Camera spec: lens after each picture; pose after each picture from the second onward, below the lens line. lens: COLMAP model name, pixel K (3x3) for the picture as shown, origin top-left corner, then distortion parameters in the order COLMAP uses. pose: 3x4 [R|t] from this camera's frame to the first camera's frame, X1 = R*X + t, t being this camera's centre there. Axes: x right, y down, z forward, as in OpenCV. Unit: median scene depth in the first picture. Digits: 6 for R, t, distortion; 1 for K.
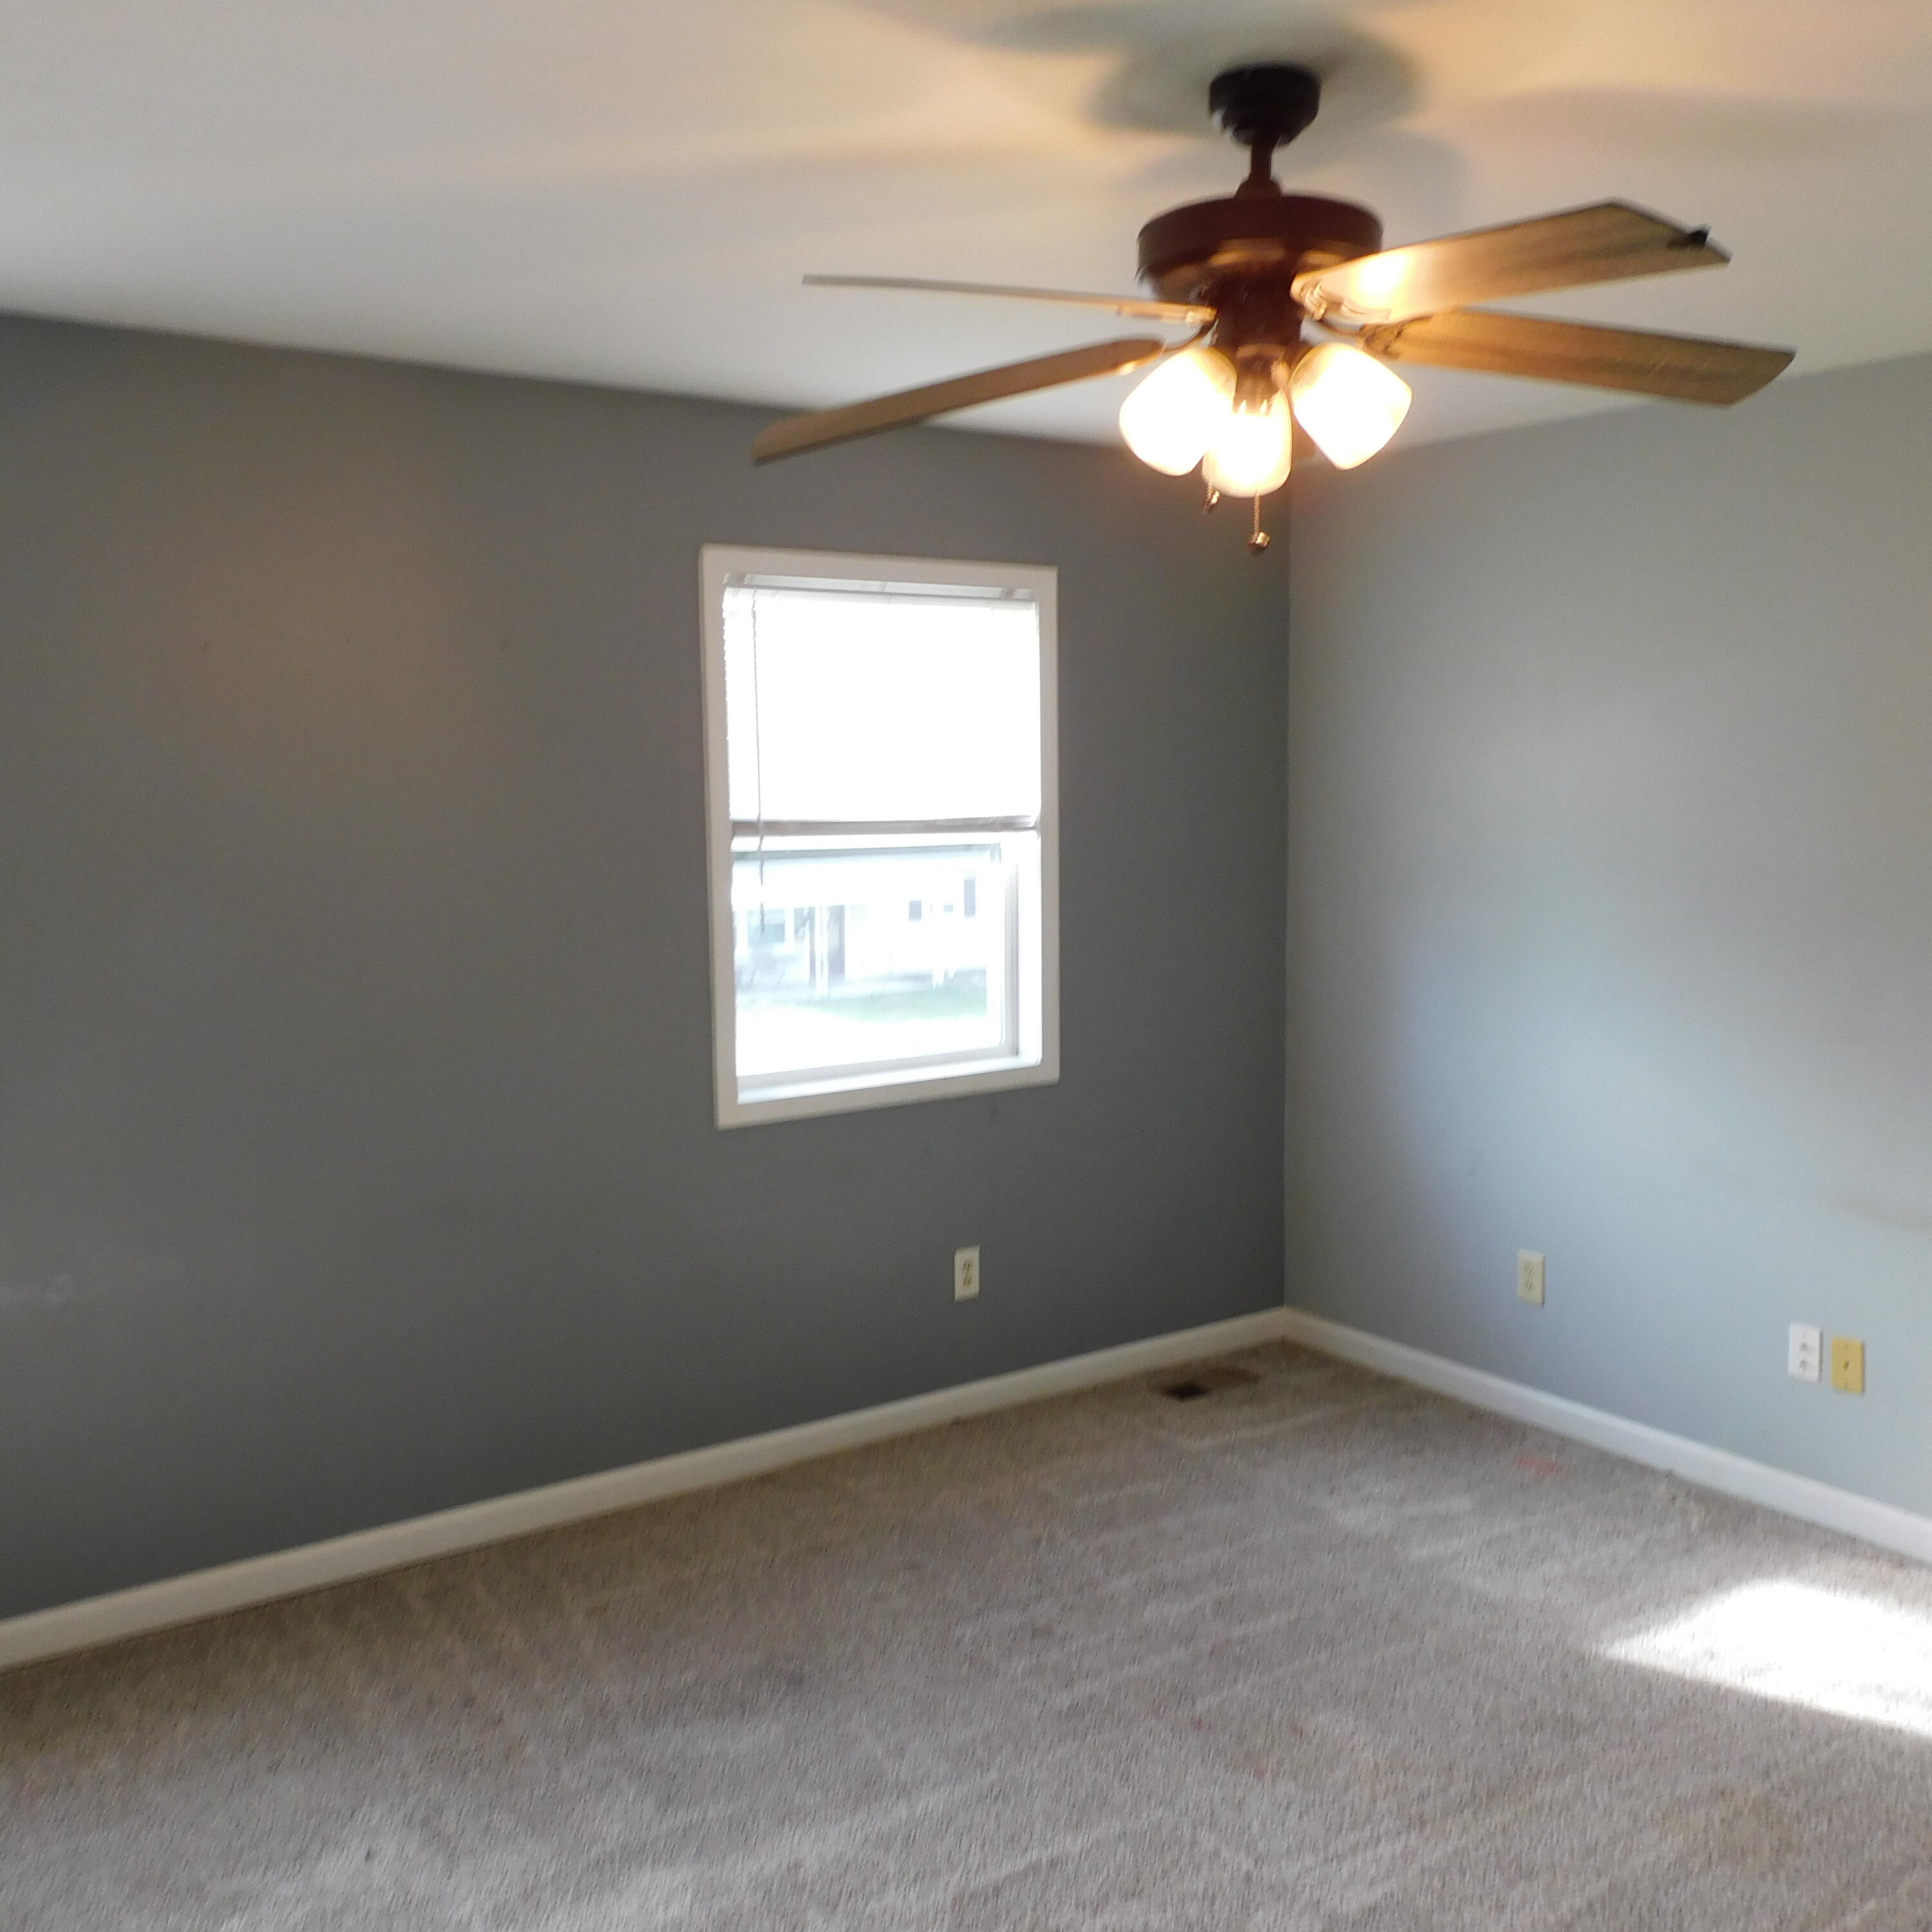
lens RADIAL K [[1846.3, 0, 992.6], [0, 1846.3, 966.1], [0, 0, 1]] dist [0.006633, -0.018511]
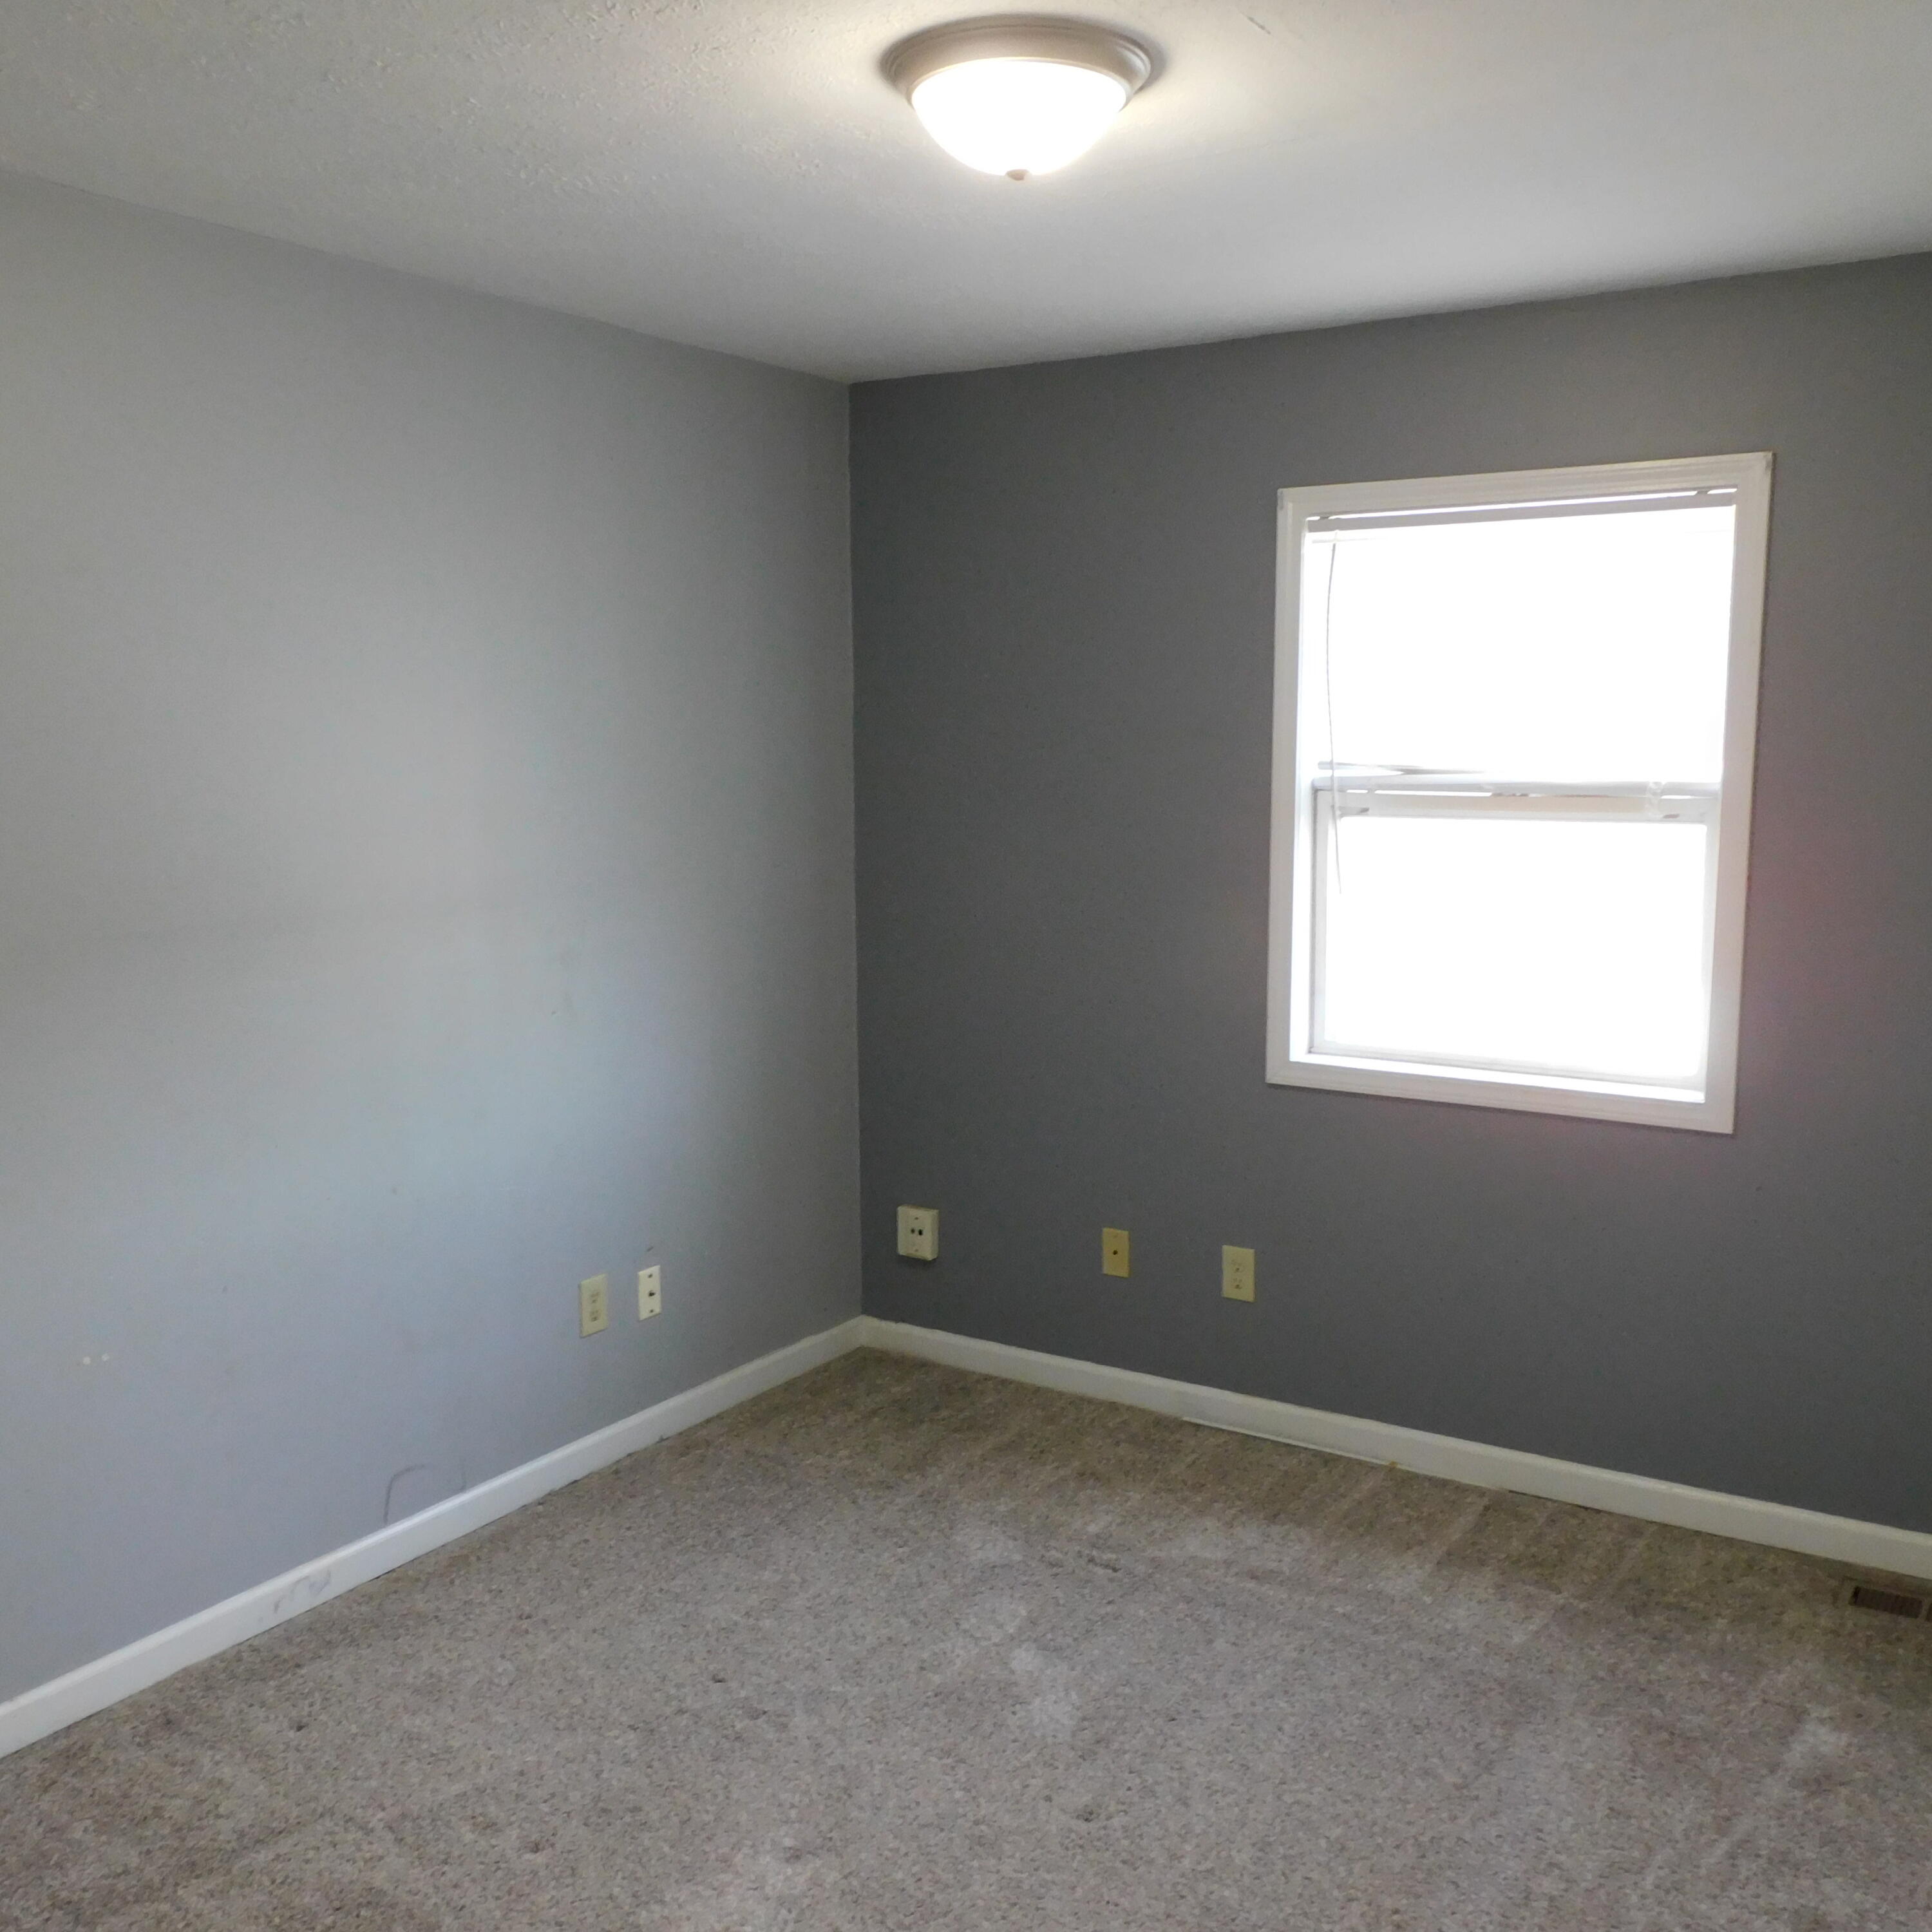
lens RADIAL K [[1846.3, 0, 992.6], [0, 1846.3, 966.1], [0, 0, 1]] dist [0.006633, -0.018511]
pose [[0.371577, 0.134042, -0.918675, 0.698537], [-0.099486, 0.989574, 0.104148, -0.062445], [0.923056, 0.052696, 0.381038, 0.481861]]
